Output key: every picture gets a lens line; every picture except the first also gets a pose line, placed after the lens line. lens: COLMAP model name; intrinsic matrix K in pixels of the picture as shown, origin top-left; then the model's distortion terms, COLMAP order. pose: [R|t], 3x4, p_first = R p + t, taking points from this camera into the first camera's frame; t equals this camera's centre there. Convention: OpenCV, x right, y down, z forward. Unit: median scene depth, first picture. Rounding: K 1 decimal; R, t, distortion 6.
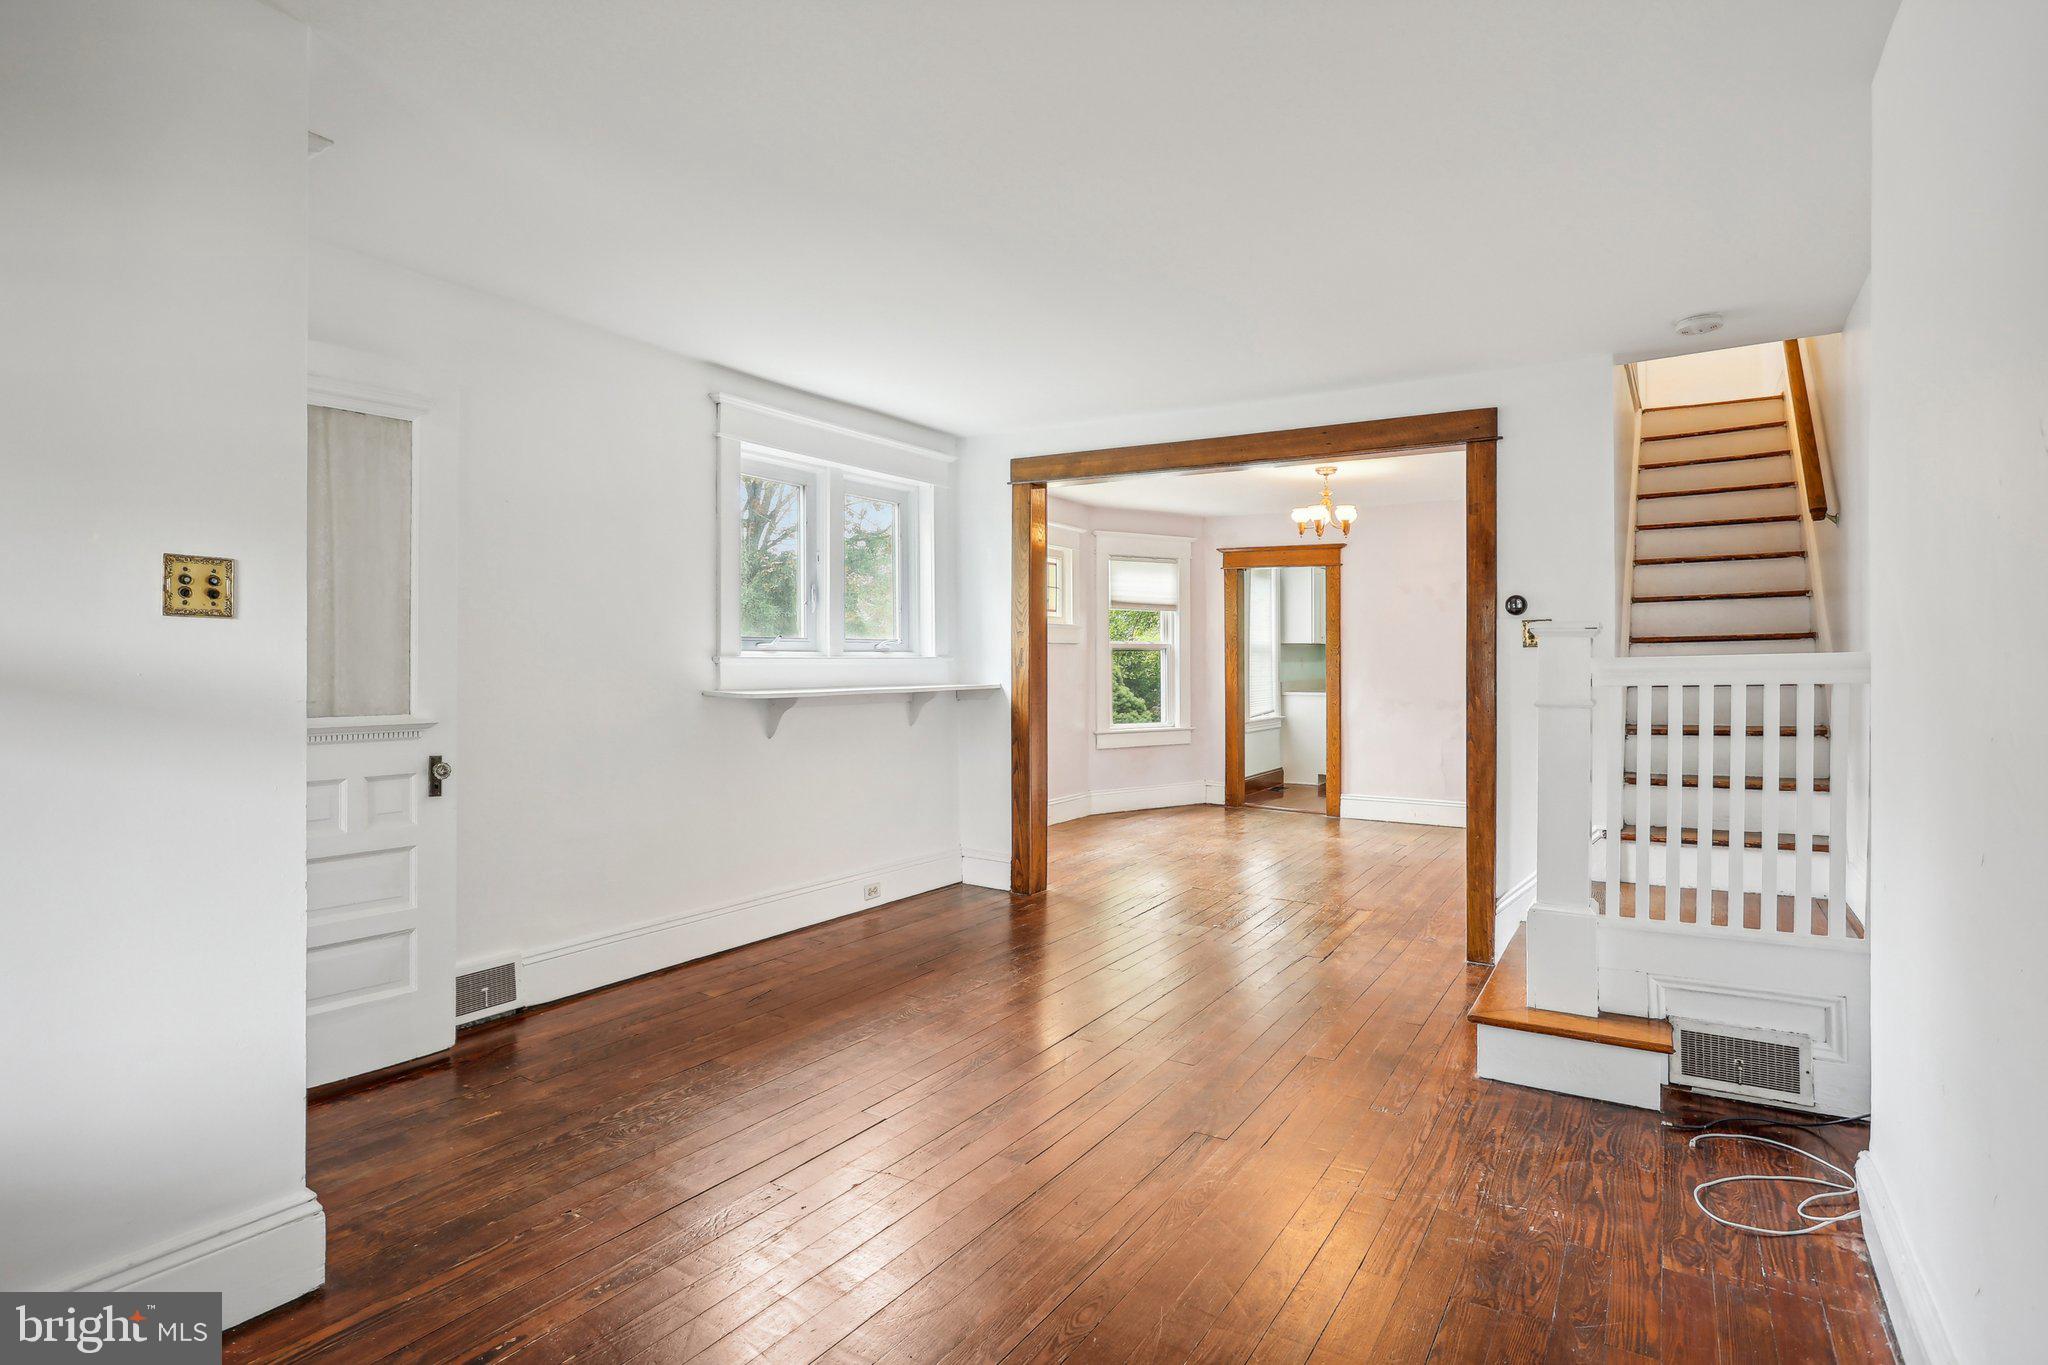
lens RADIAL K [[1017.3, 0, 1040.2], [0, 1017.3, 642.9], [0, 0, 1]] dist [-0.057622, 0.021026]
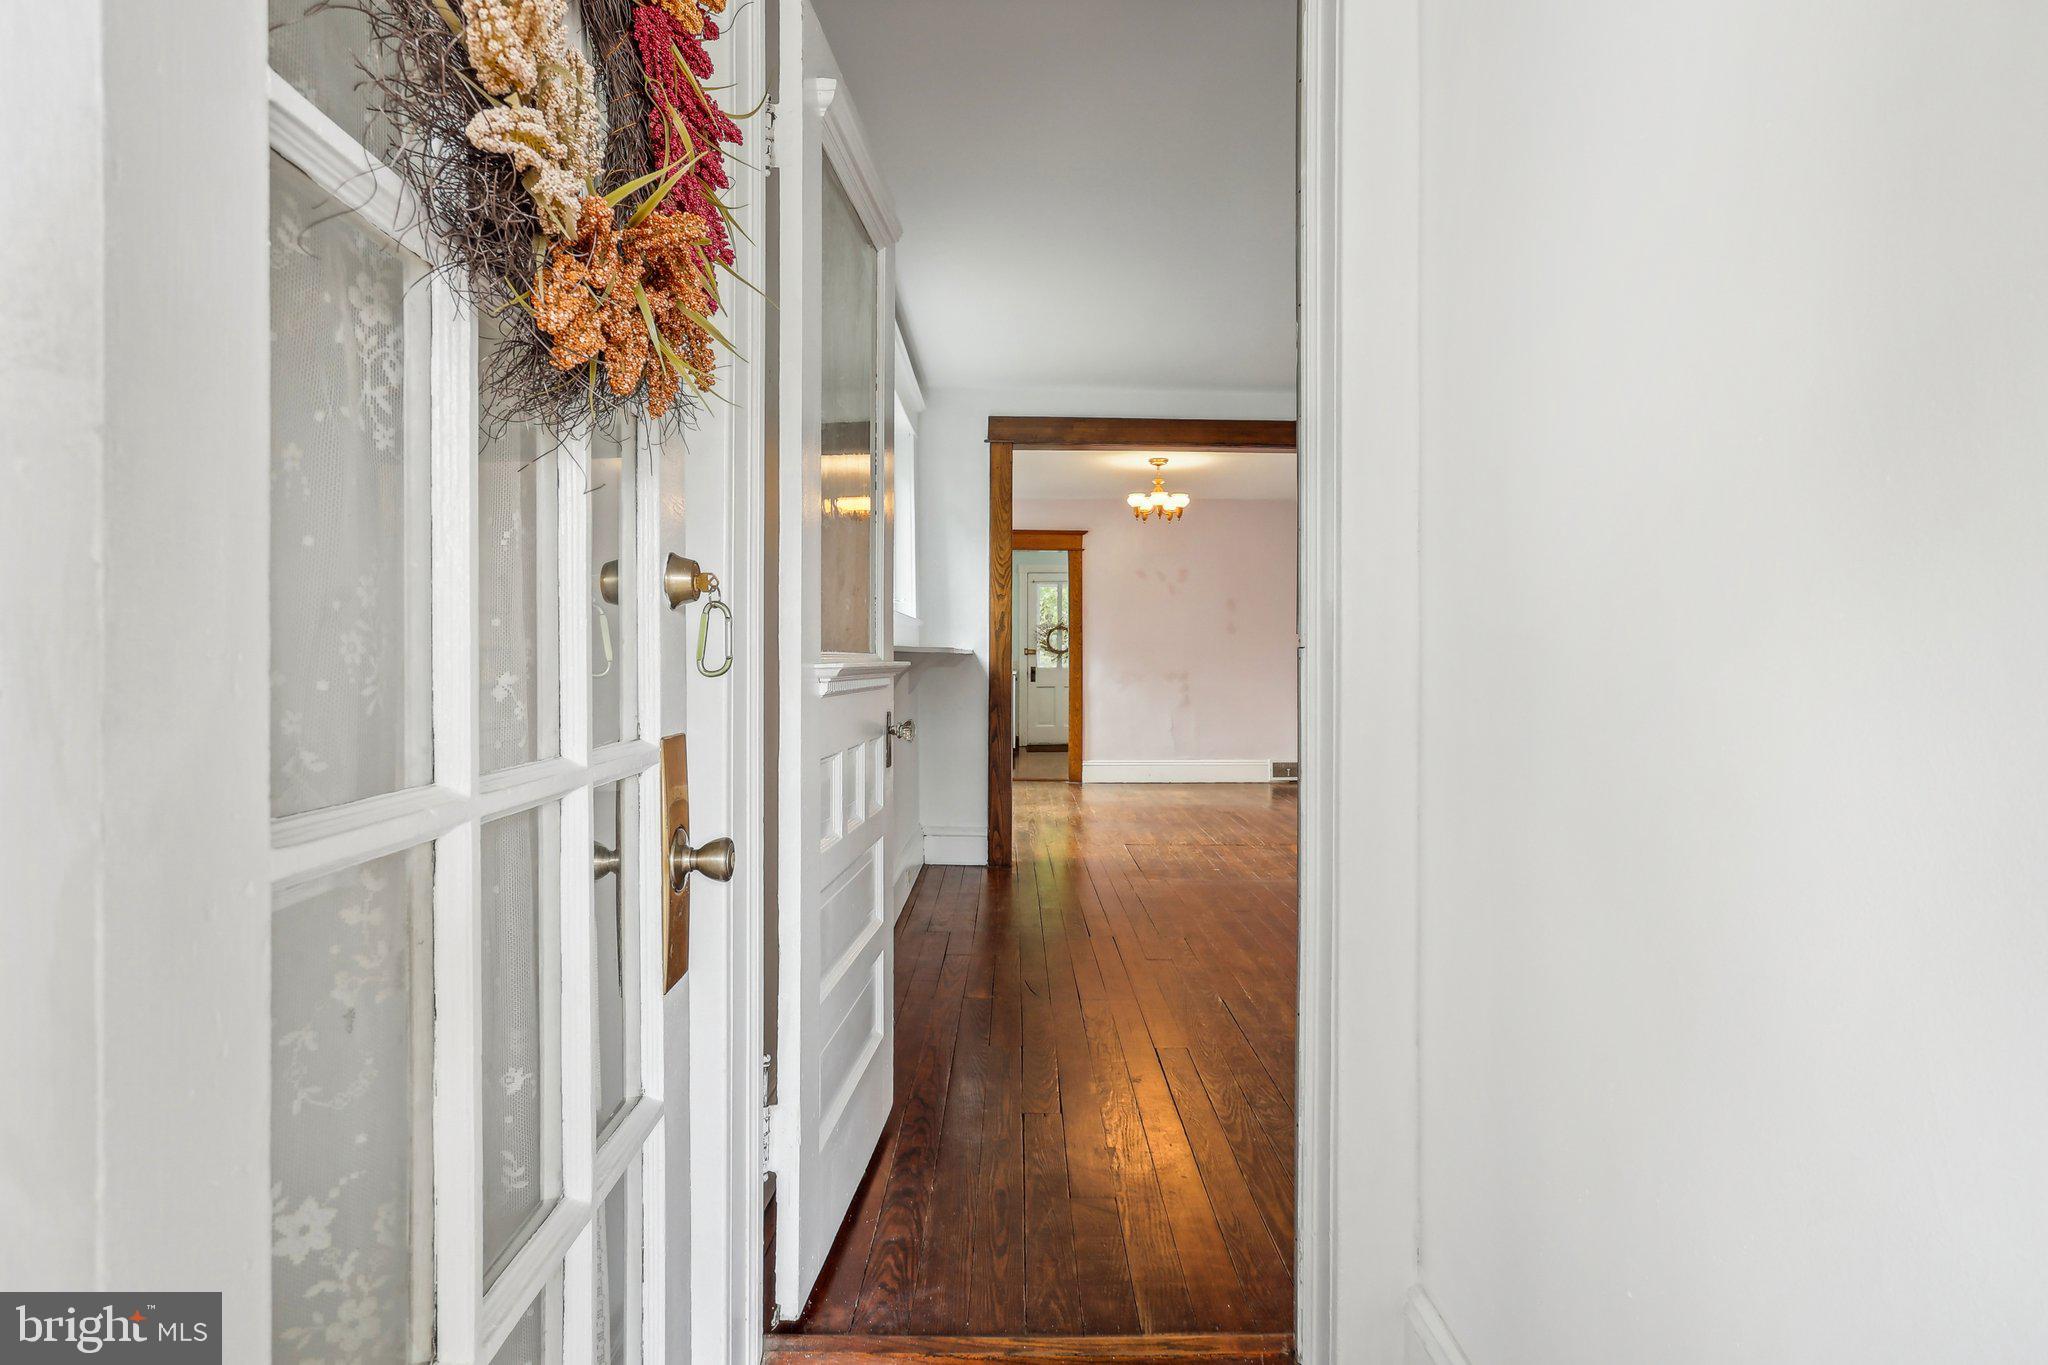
lens RADIAL K [[1017.3, 0, 986.5], [0, 1017.3, 650.2], [0, 0, 1]] dist [-0.057622, 0.021026]
pose [[0.852214, 0.001294, 0.523191, -0.360354], [-0.007198, 0.999931, 0.009253, 0.021192], [-0.523143, -0.011652, 0.852165, 0.123509]]
